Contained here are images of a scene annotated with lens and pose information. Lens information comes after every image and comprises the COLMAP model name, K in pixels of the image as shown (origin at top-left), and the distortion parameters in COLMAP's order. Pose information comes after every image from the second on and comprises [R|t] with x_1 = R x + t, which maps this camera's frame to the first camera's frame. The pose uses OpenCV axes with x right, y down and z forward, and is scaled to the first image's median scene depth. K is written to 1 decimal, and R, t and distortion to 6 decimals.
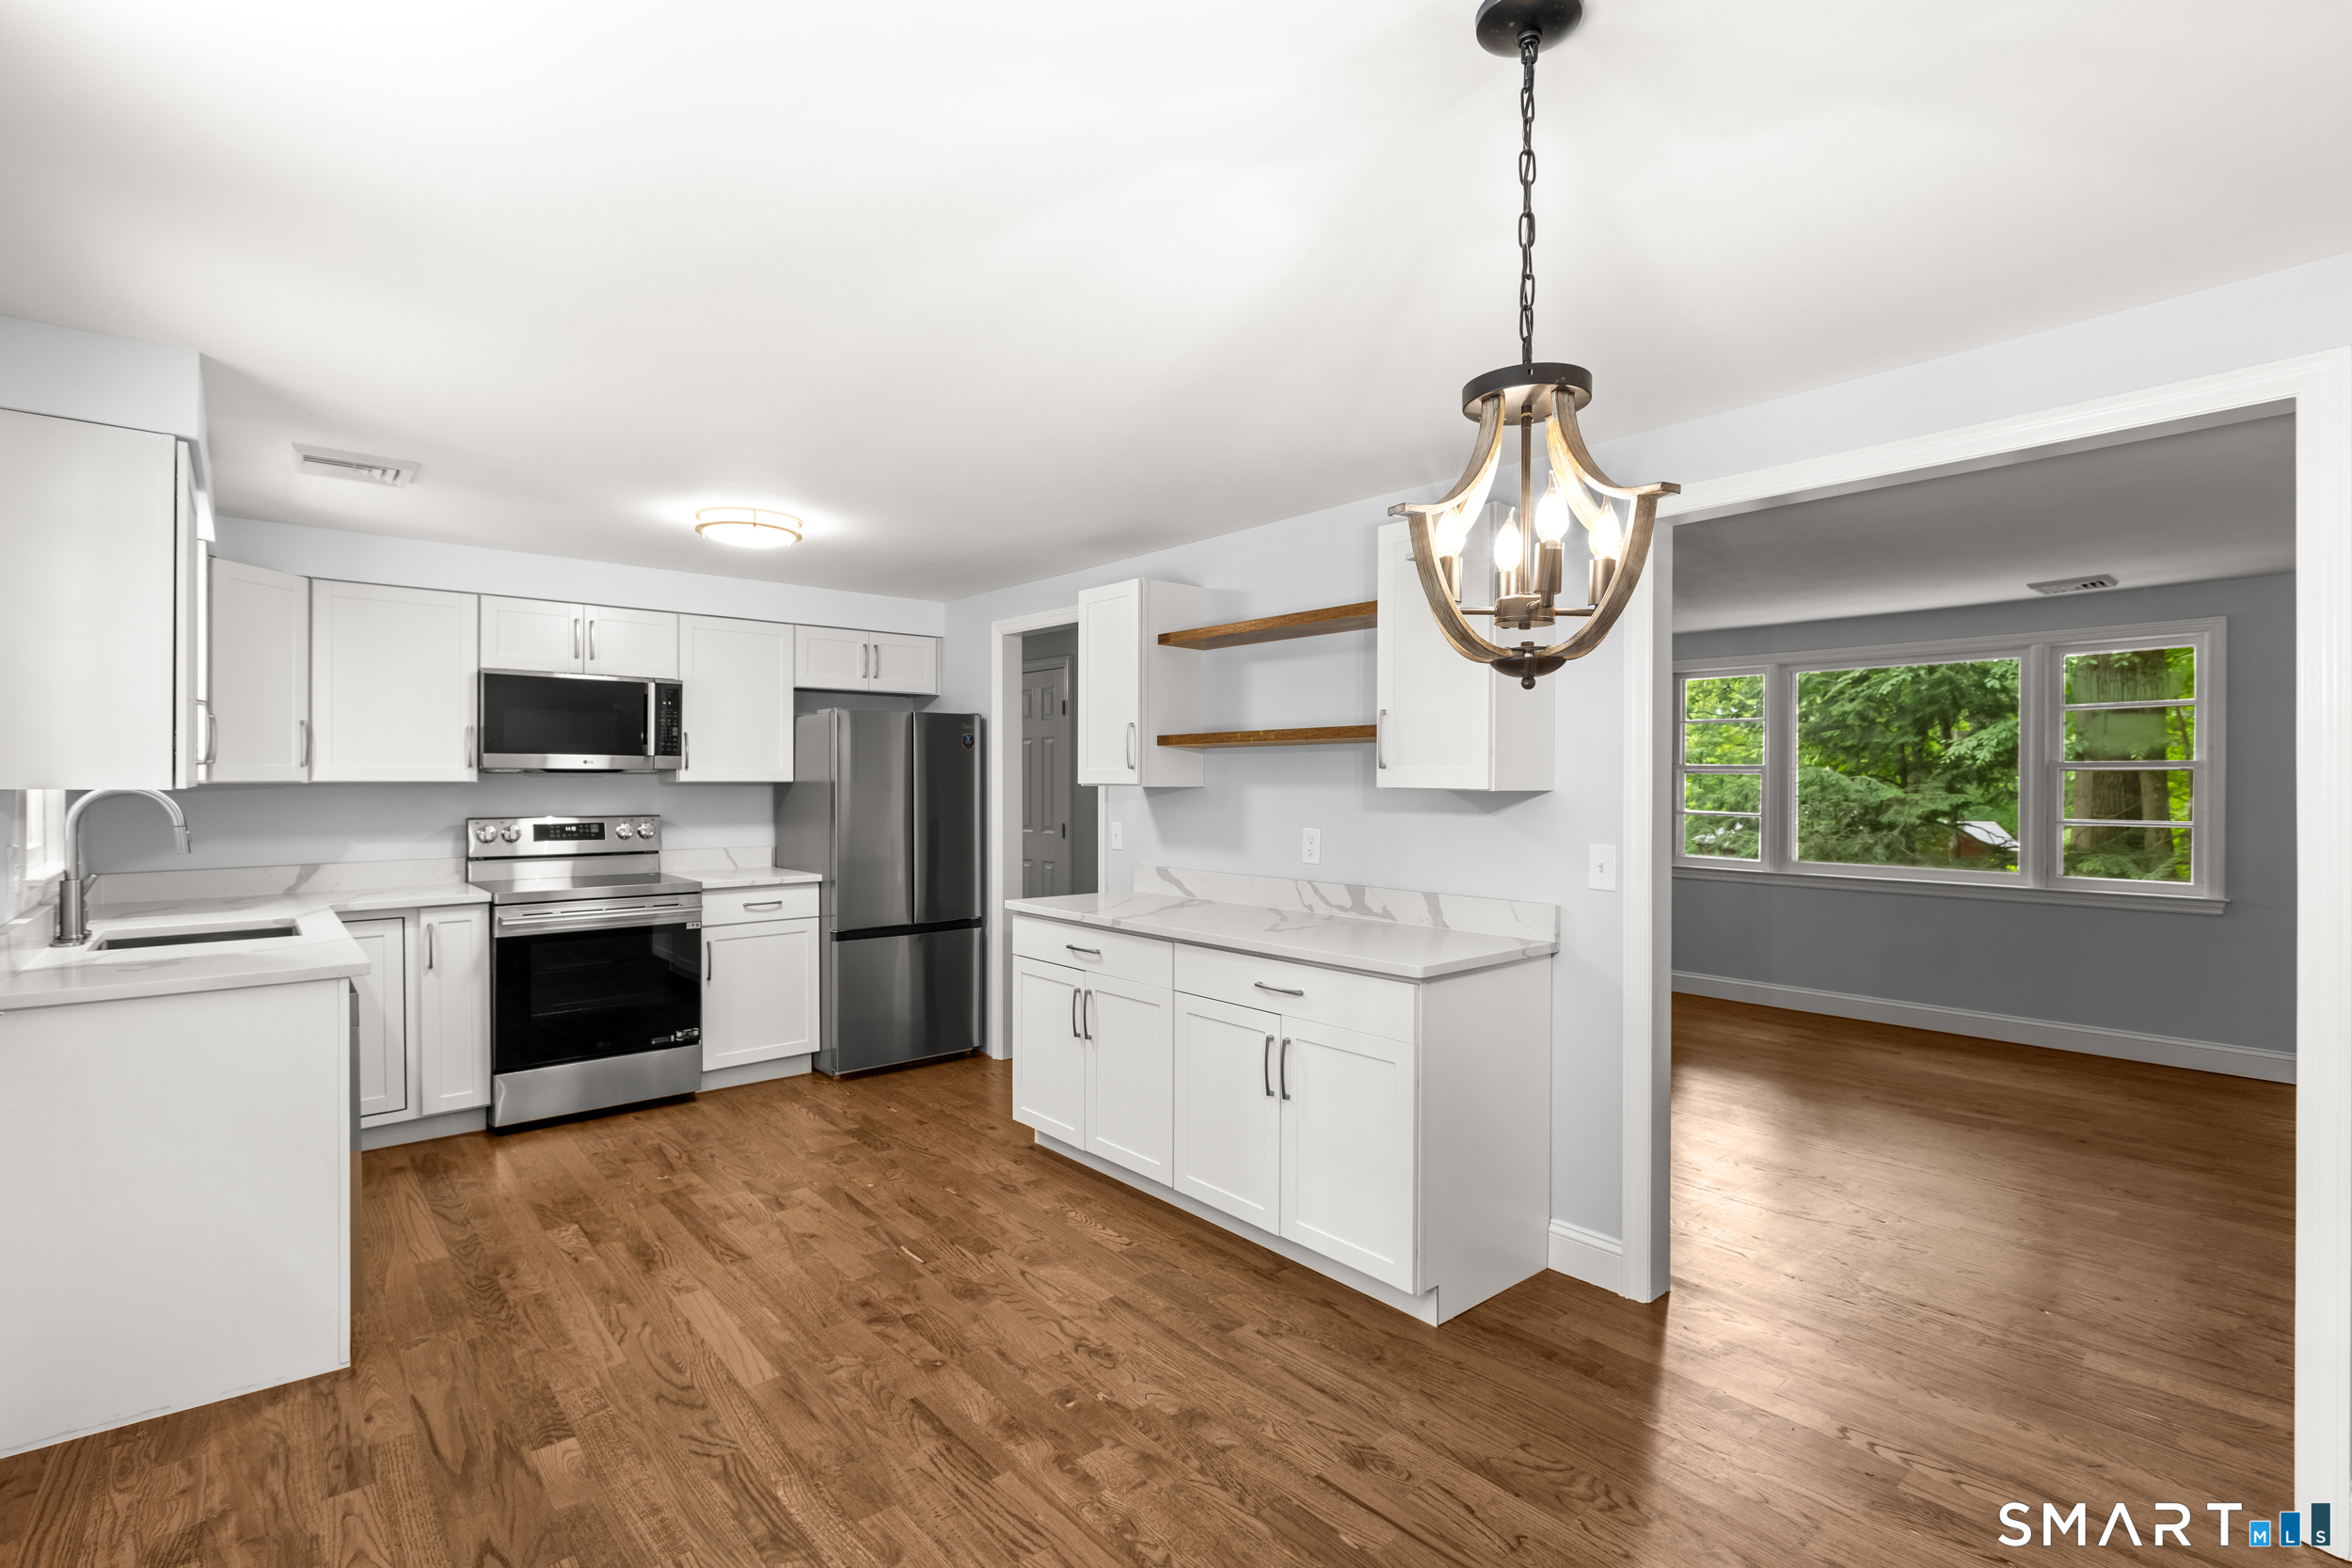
lens RADIAL K [[1097.2, 0, 1166.0], [0, 1097.2, 775.2], [0, 0, 1]] dist [-0.002404, -0.002932]
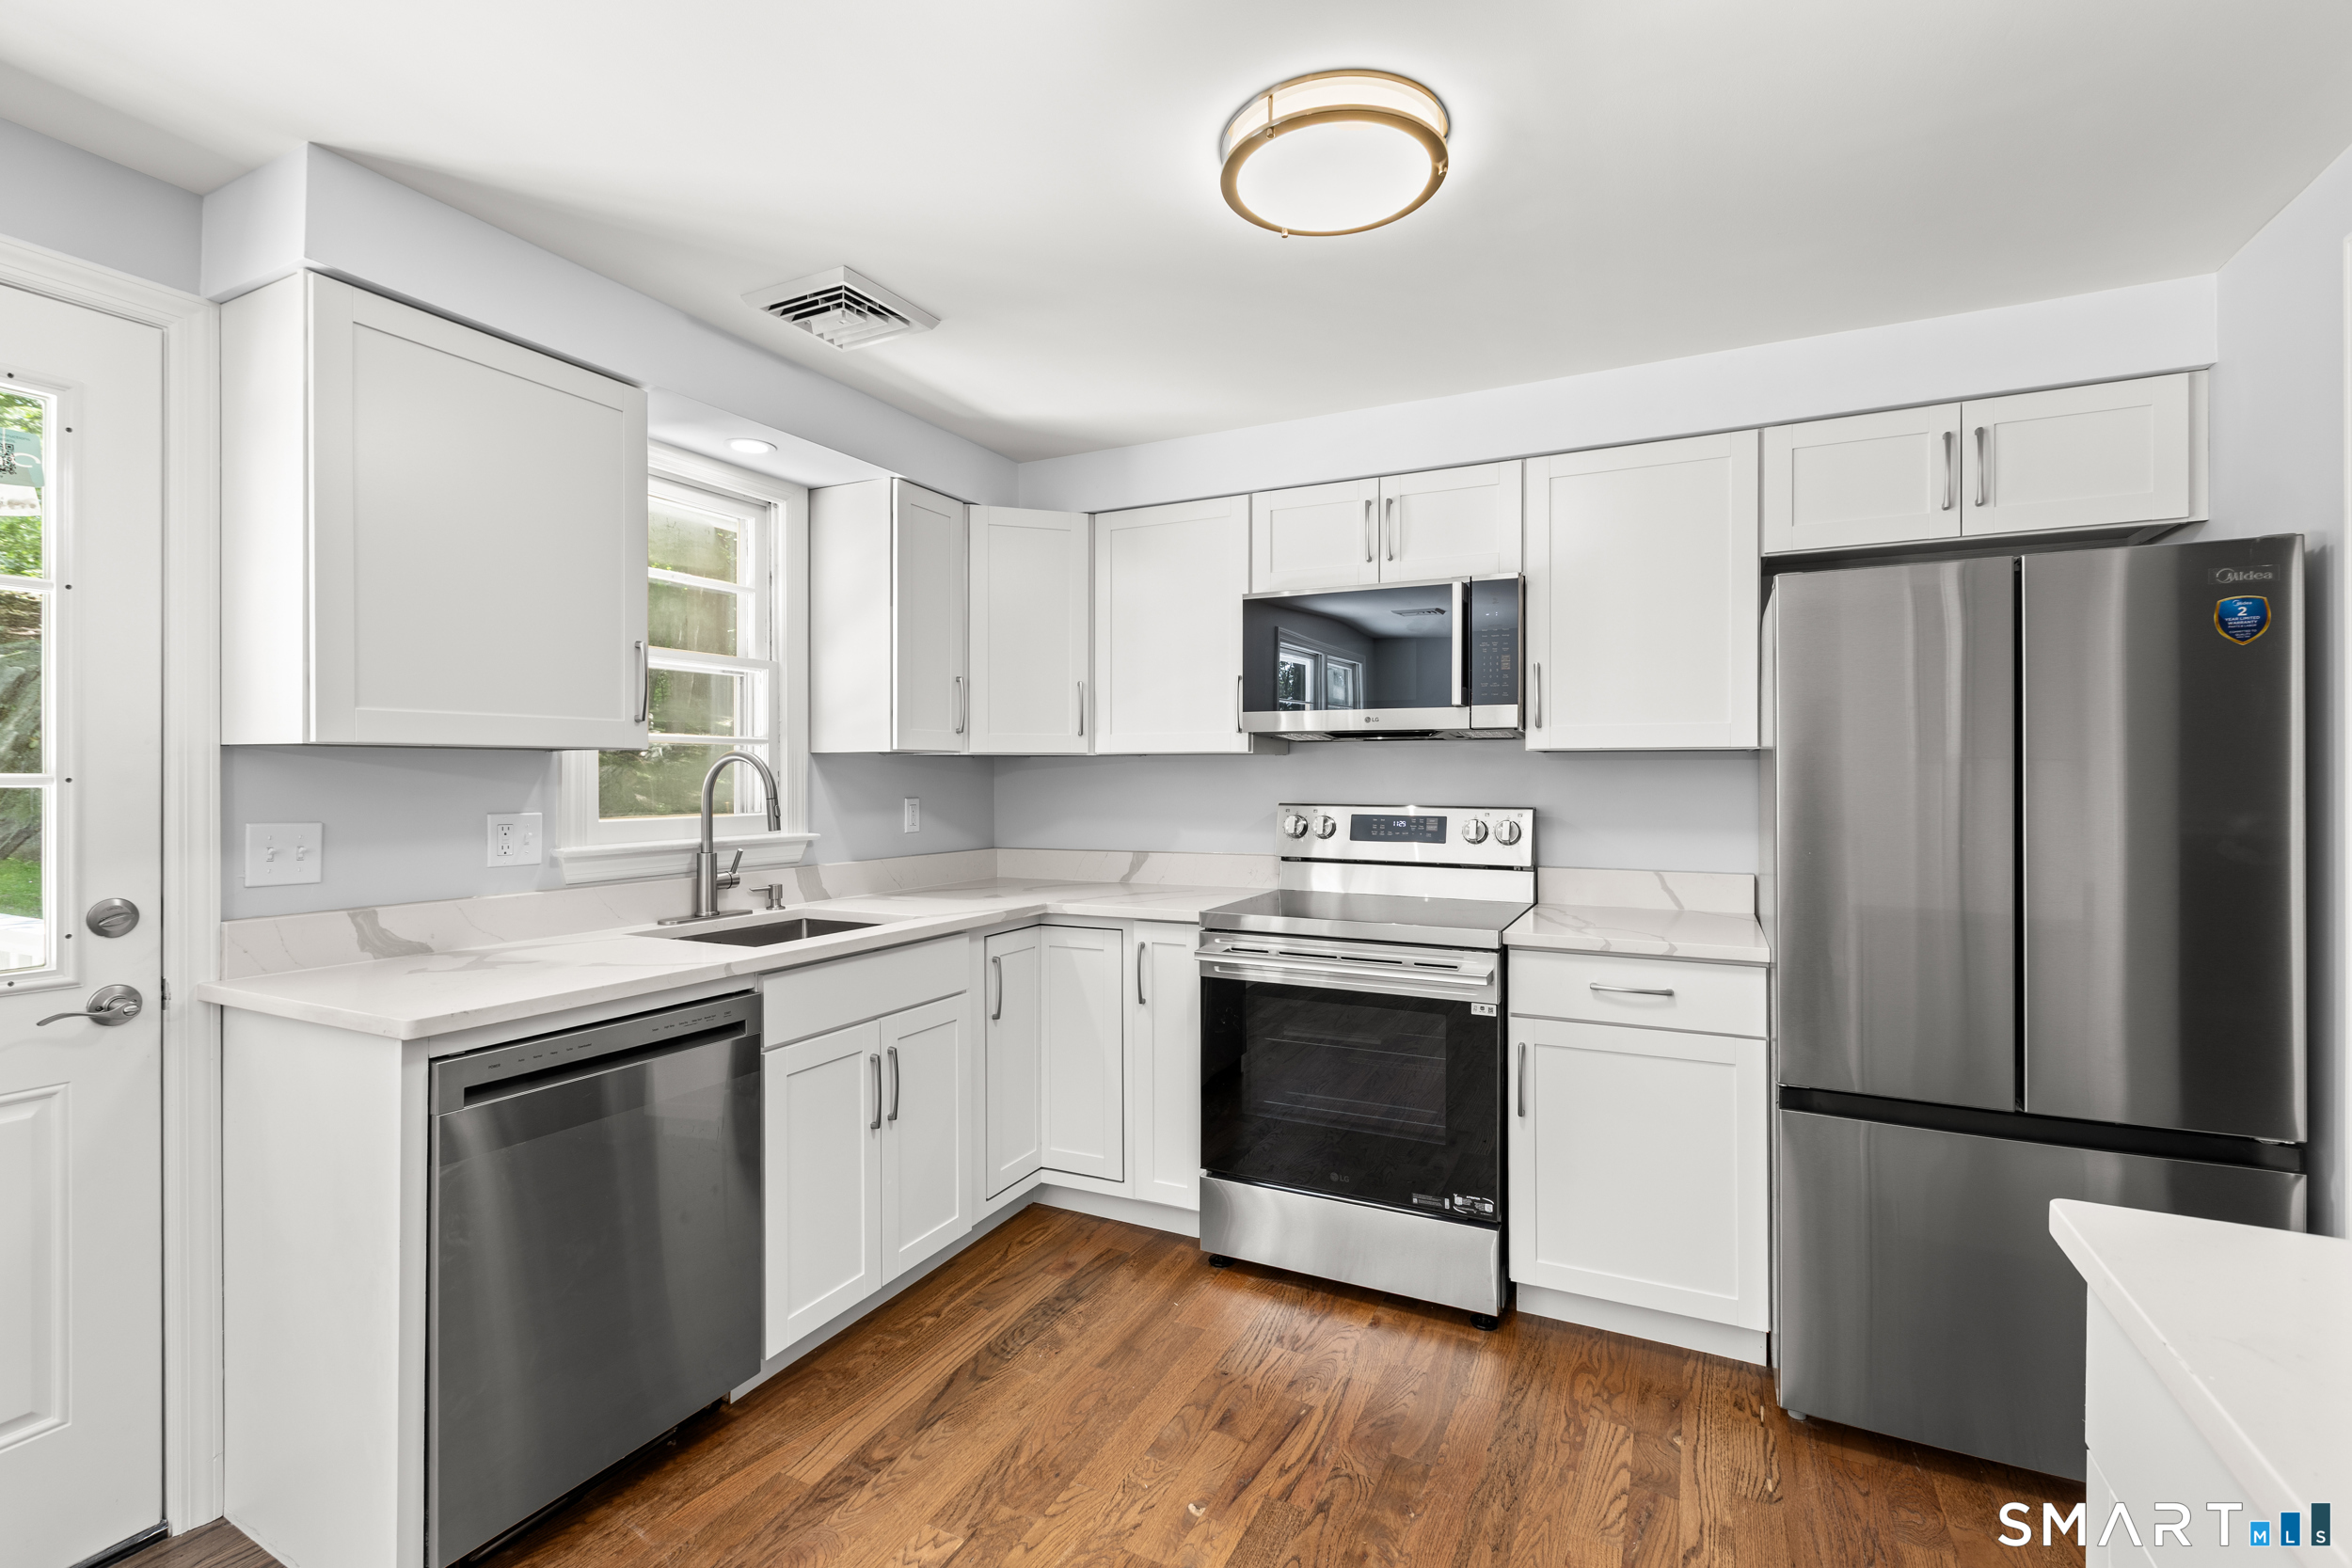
lens RADIAL K [[1044.5, 0, 1186.4], [0, 1044.5, 775.9], [0, 0, 1]] dist [0.000834, -0.001871]
pose [[0.386800, -0.001028, -0.922163, -0.009350], [0.001542, 0.999999, -0.000468, 0.022051], [0.922162, -0.001241, 0.386801, 0.703503]]
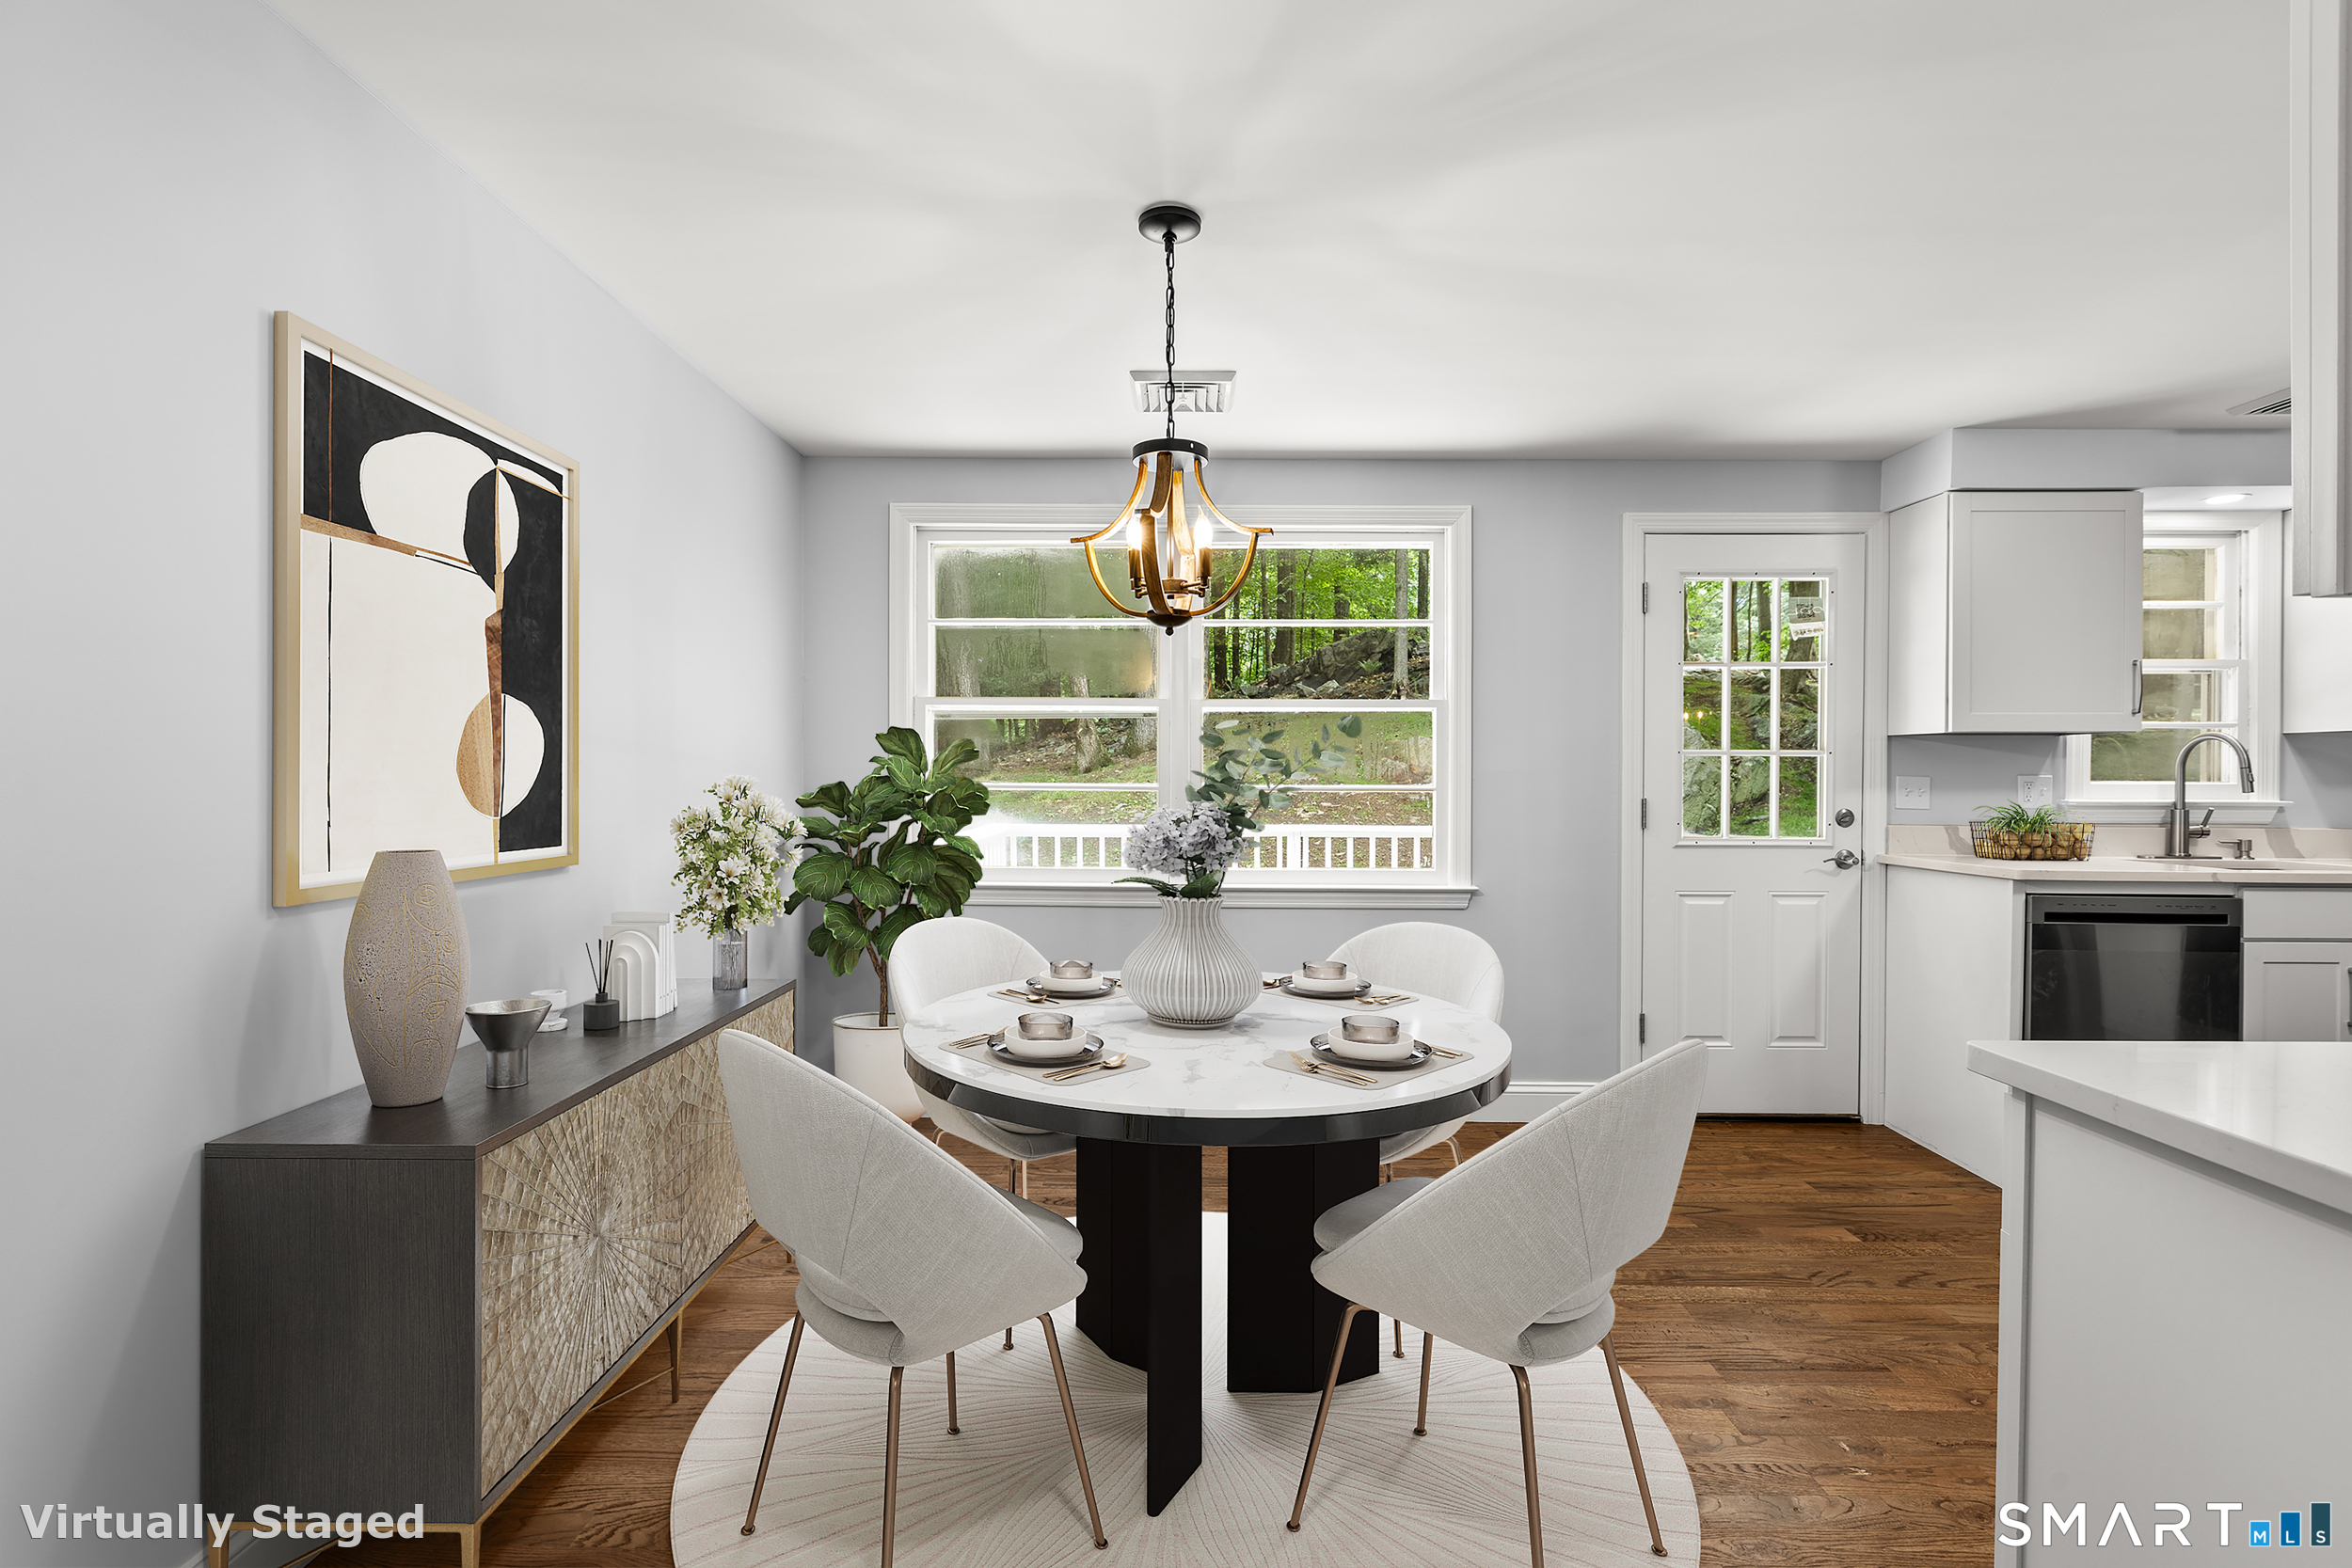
lens RADIAL K [[1097.2, 0, 1144.4], [0, 1097.2, 778.9], [0, 0, 1]] dist [-0.002404, -0.002932]
pose [[-0.675925, 0.002363, -0.736967, 0.495382], [-0.003720, 0.999971, 0.006618, 0.039894], [0.736961, 0.007215, -0.675897, 0.661455]]
